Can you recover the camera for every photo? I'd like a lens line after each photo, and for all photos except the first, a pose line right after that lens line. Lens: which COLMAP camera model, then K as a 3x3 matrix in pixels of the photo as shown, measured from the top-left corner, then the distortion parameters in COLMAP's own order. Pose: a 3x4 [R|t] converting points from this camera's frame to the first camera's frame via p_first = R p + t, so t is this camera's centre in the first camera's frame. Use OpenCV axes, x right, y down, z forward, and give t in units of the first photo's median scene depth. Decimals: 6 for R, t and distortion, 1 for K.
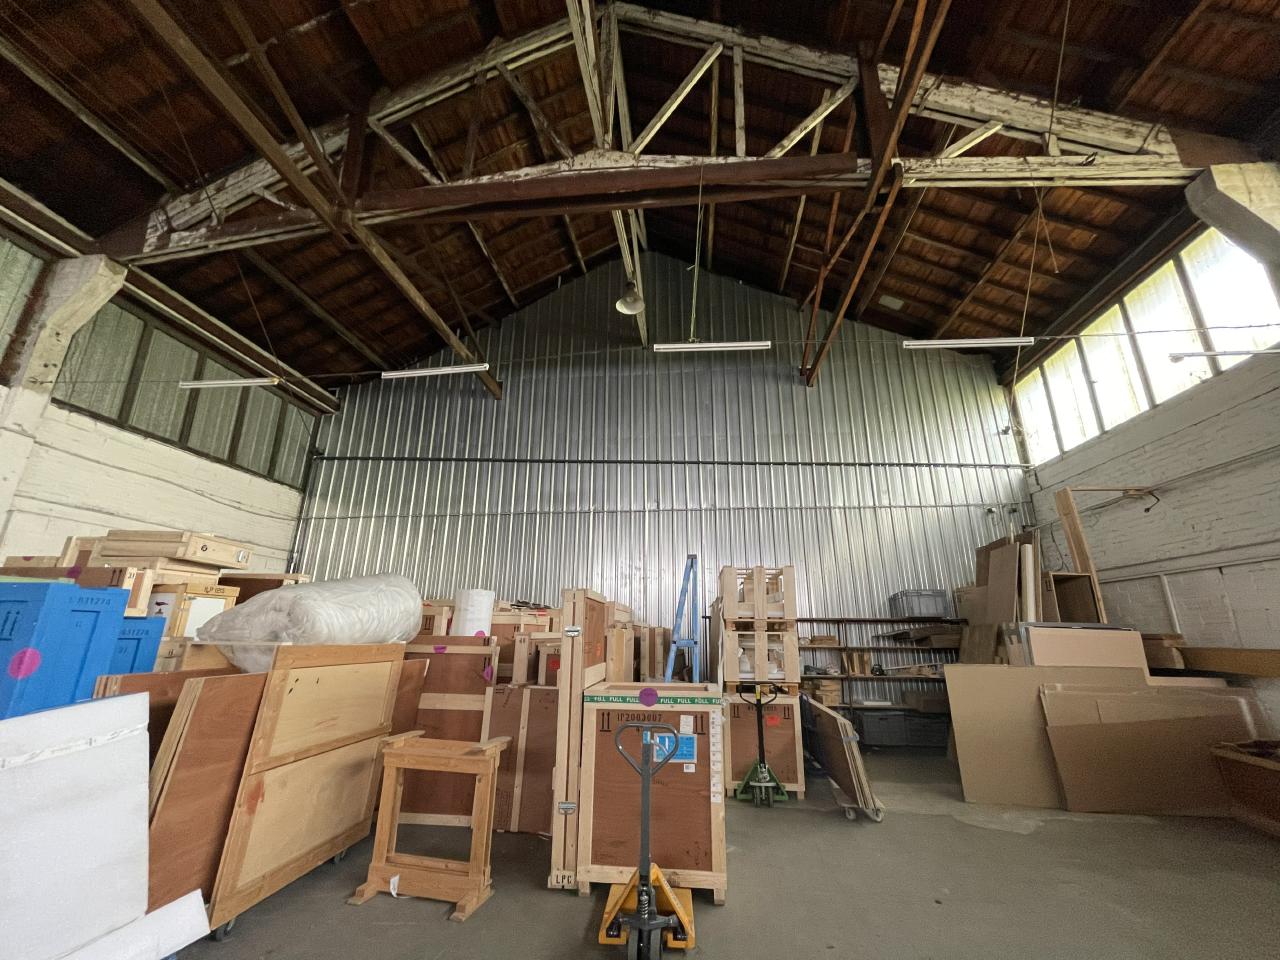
lens RADIAL K [[517.8, 0, 614.6], [0, 517.8, 477.8], [0, 0, 1]] dist [-0.003343, 0.000221]
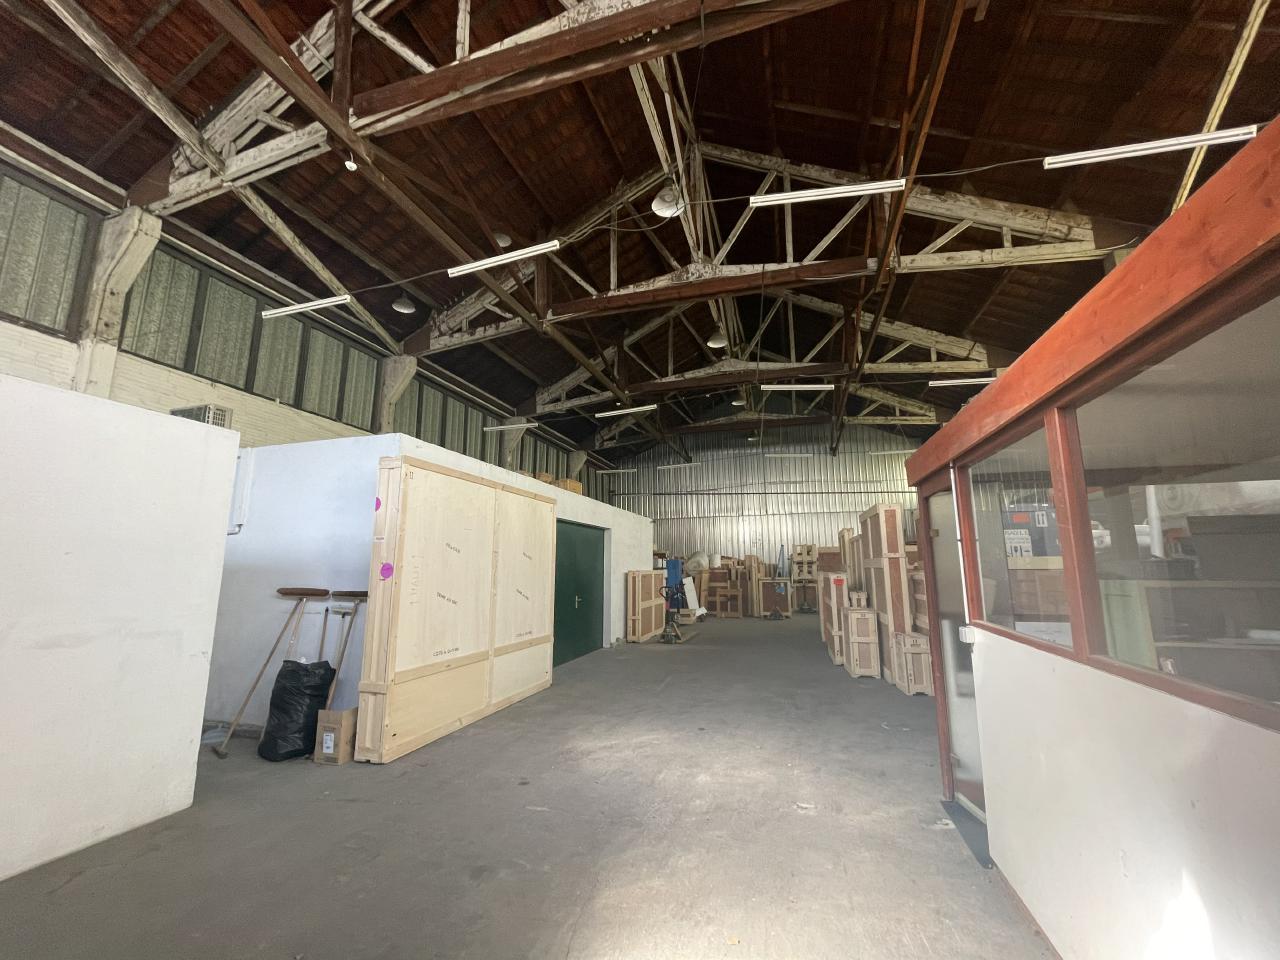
lens RADIAL K [[517.8, 0, 642.3], [0, 517.8, 478.3], [0, 0, 1]] dist [-0.003343, 0.000221]
pose [[0.984377, -0.049621, -0.168938, 0.043752], [0.070504, 0.990273, 0.119952, -0.190483], [0.161343, -0.129989, 0.978300, -0.638655]]
